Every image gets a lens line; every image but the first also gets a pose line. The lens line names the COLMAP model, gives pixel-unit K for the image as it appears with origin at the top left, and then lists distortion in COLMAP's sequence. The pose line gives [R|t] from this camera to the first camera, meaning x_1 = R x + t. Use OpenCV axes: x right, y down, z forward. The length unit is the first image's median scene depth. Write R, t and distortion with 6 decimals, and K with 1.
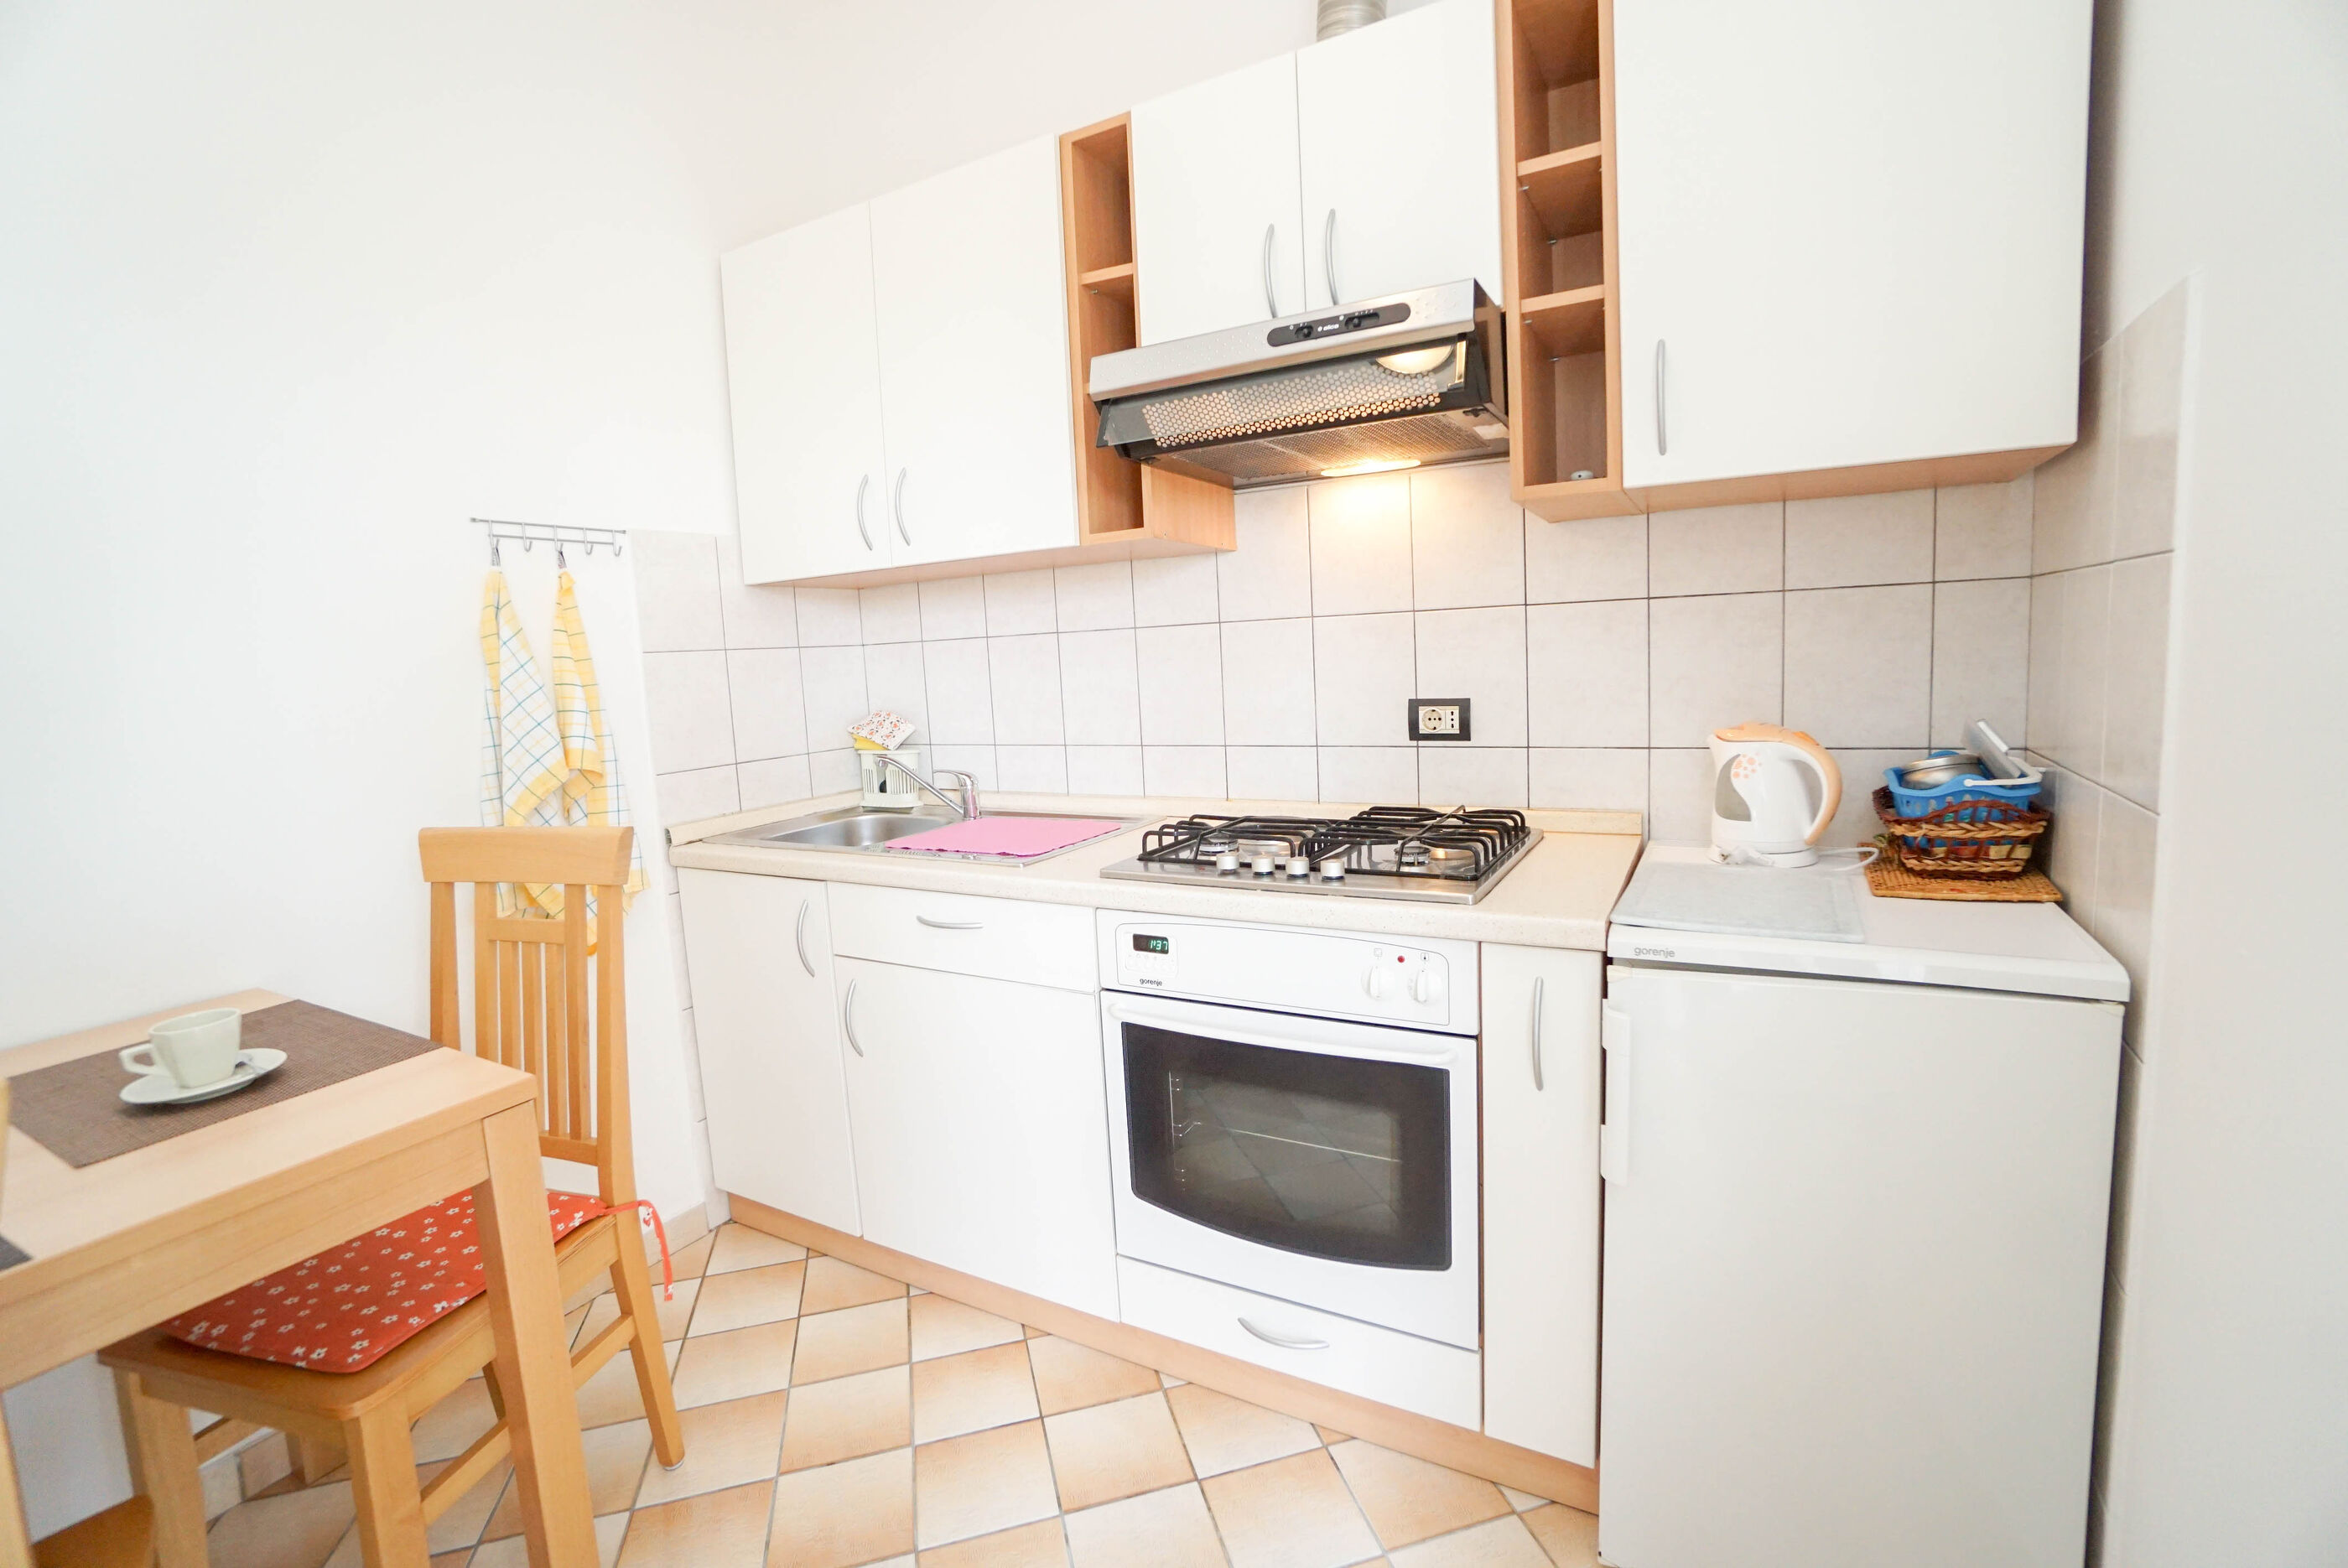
lens RADIAL K [[1031.4, 0, 1184.8], [0, 1031.4, 767.8], [0, 0, 1]] dist [-0.057605, 0.018764]
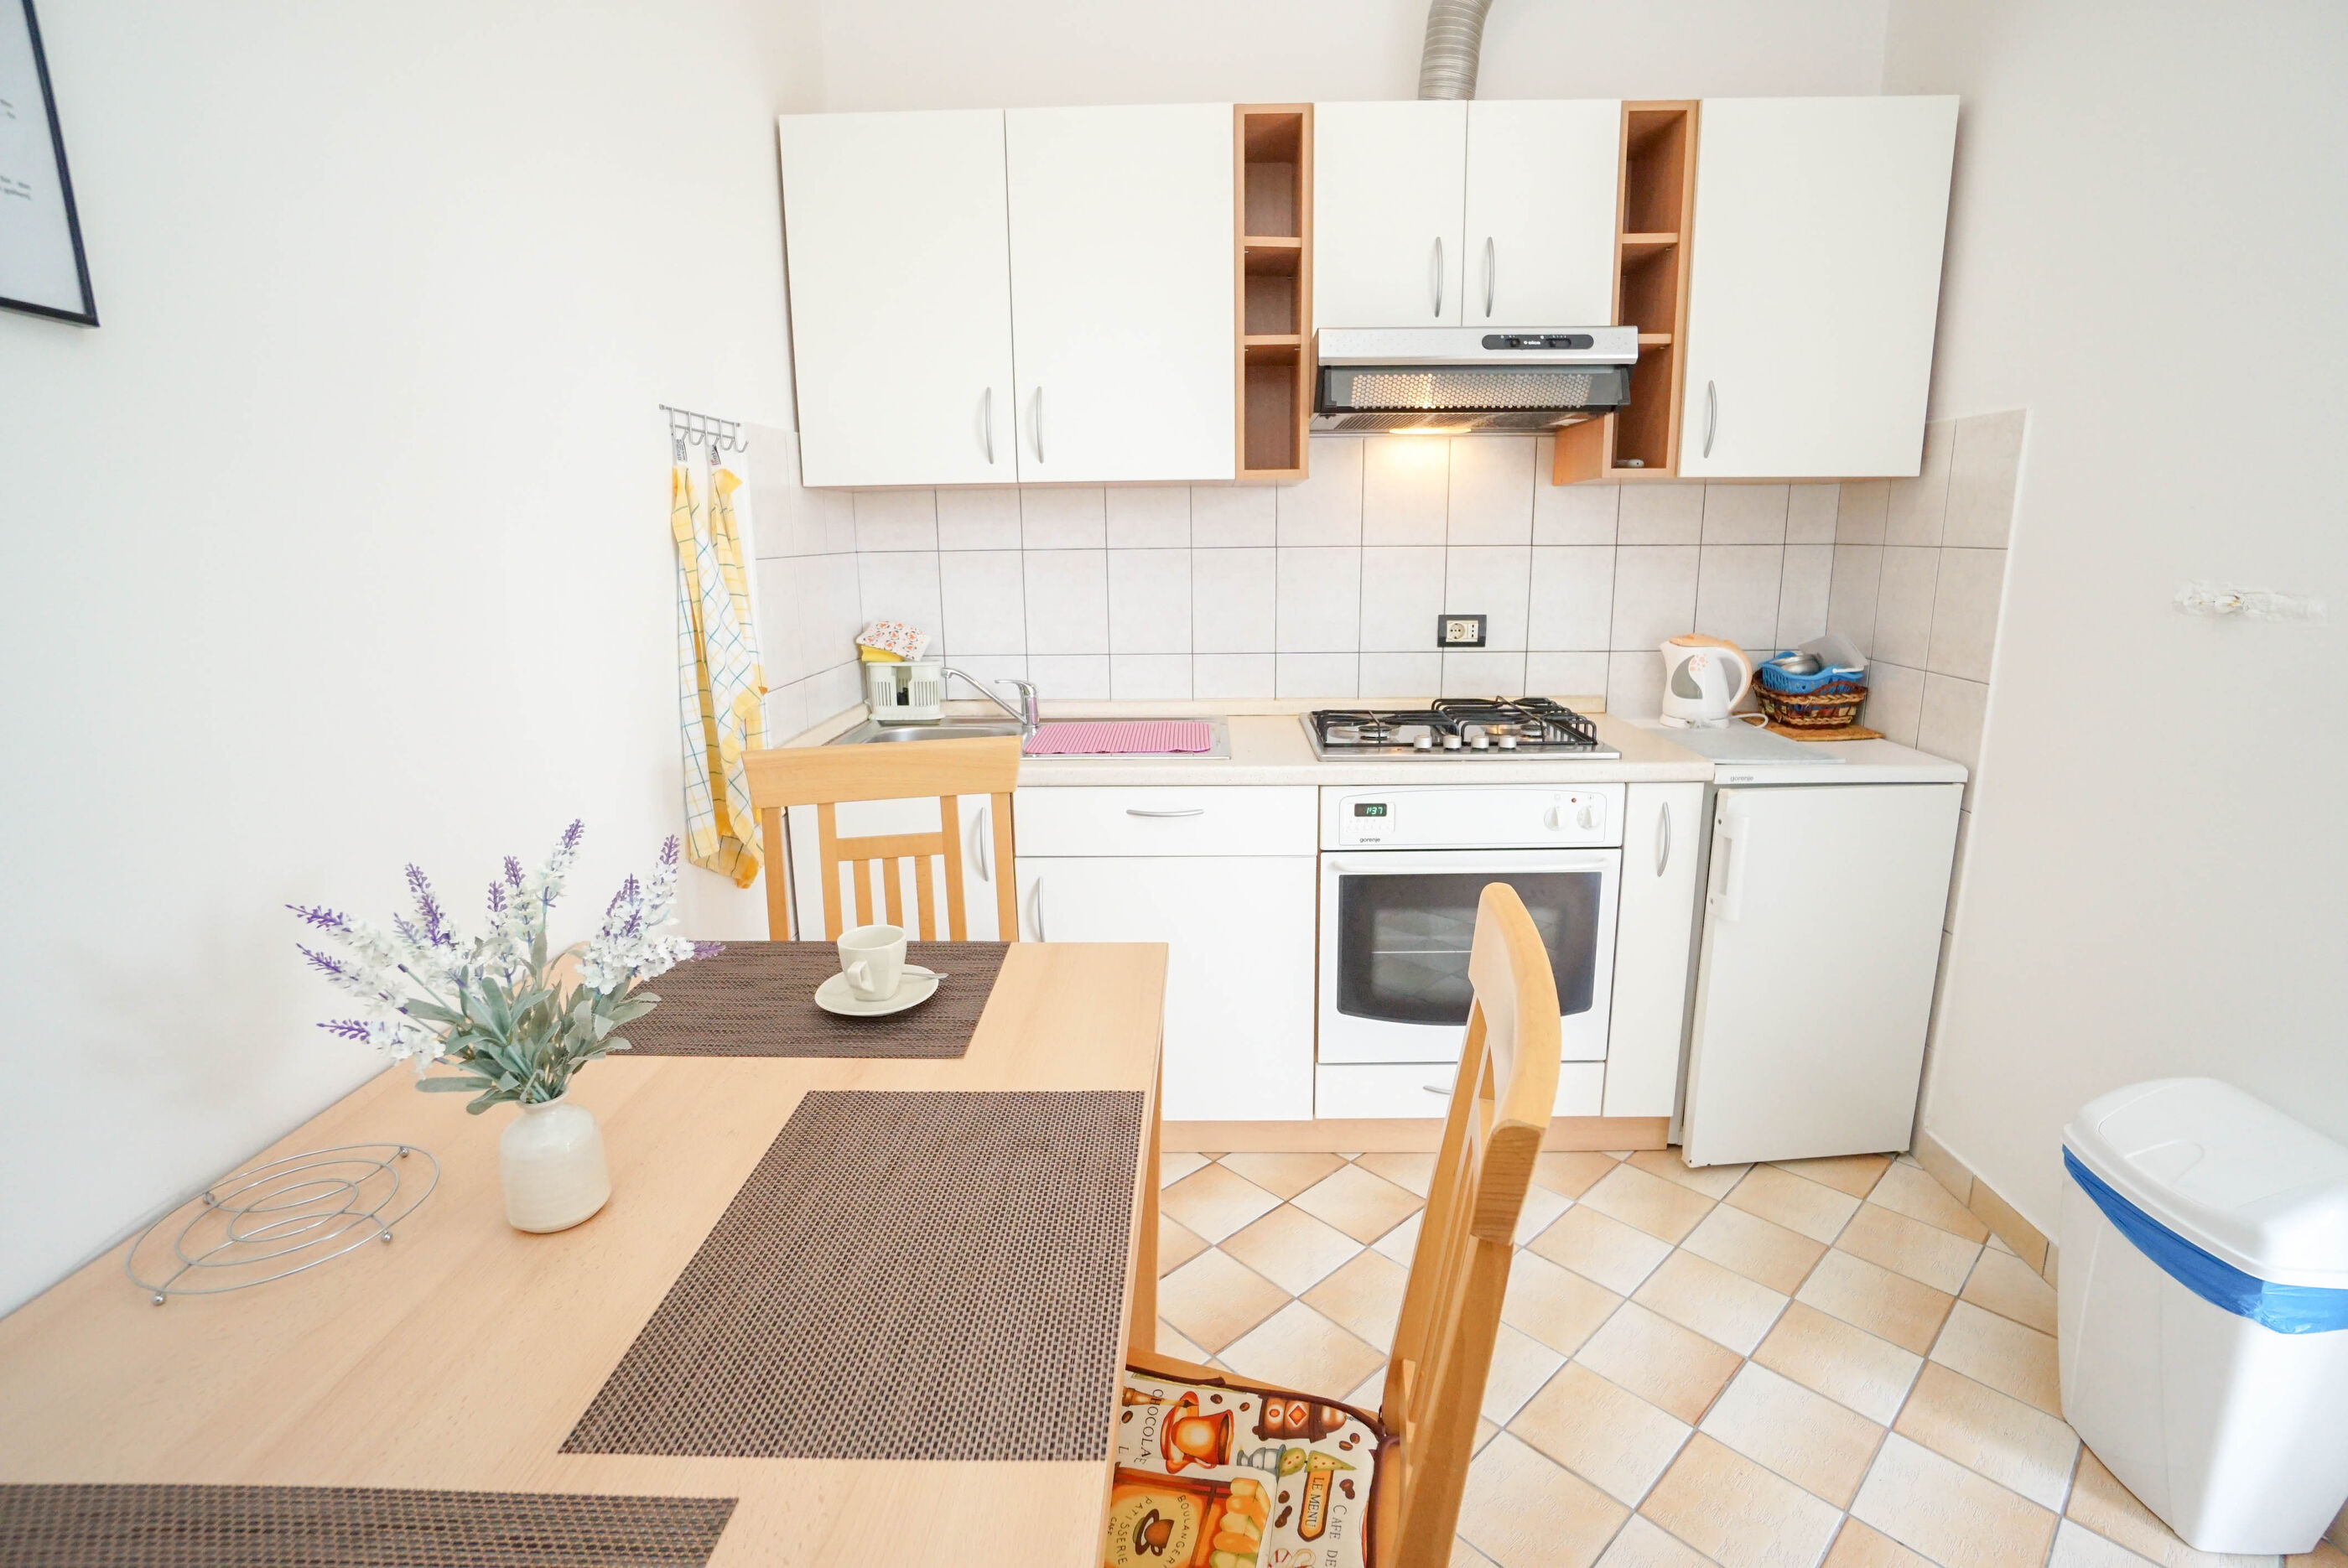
lens RADIAL K [[1103.2, 0, 1183.8], [0, 1103.2, 768.3], [0, 0, 1]] dist [-0.044573, 0.014989]
pose [[0.885019, -0.060402, 0.461619, -0.823748], [0.021094, 0.995732, 0.089848, -0.007348], [-0.465076, -0.069780, 0.882516, -0.087808]]
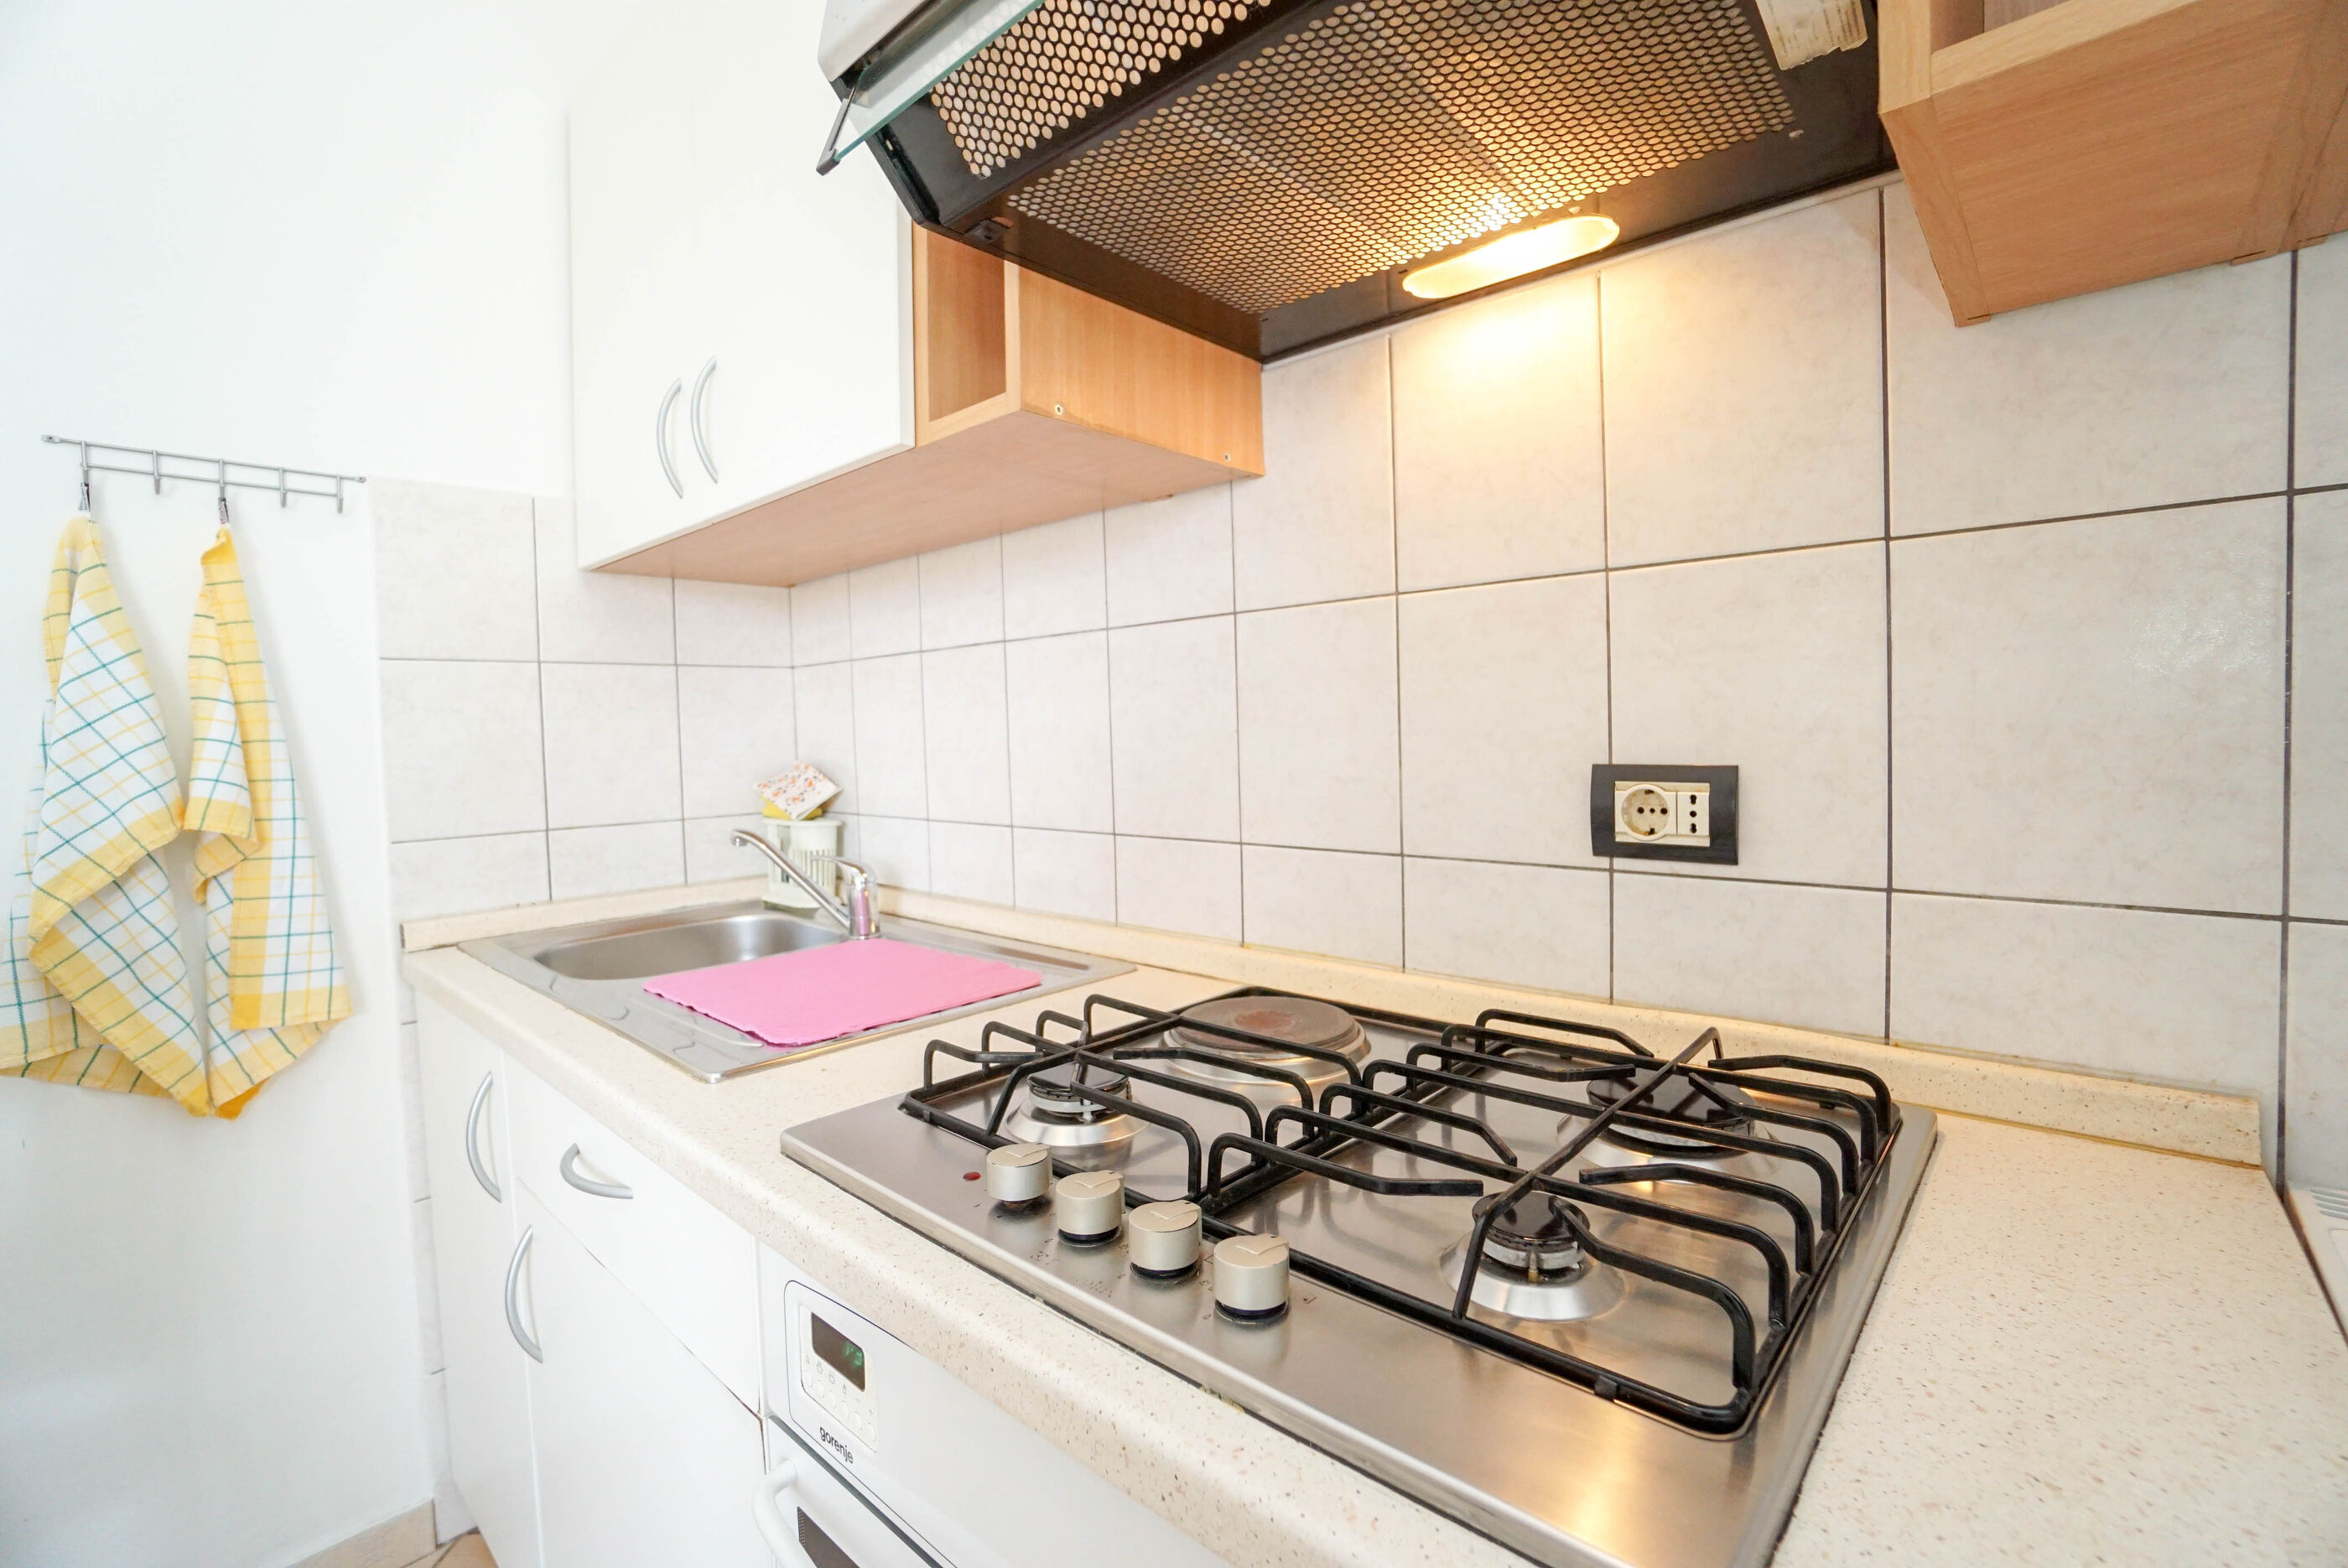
lens RADIAL K [[1031.4, 0, 1185.3], [0, 1031.4, 769.5], [0, 0, 1]] dist [-0.057605, 0.018764]
pose [[0.972152, 0.033152, -0.231995, 0.172333], [-0.048361, 0.997015, -0.060180, -0.033450], [0.229307, 0.069724, 0.970854, 0.607228]]
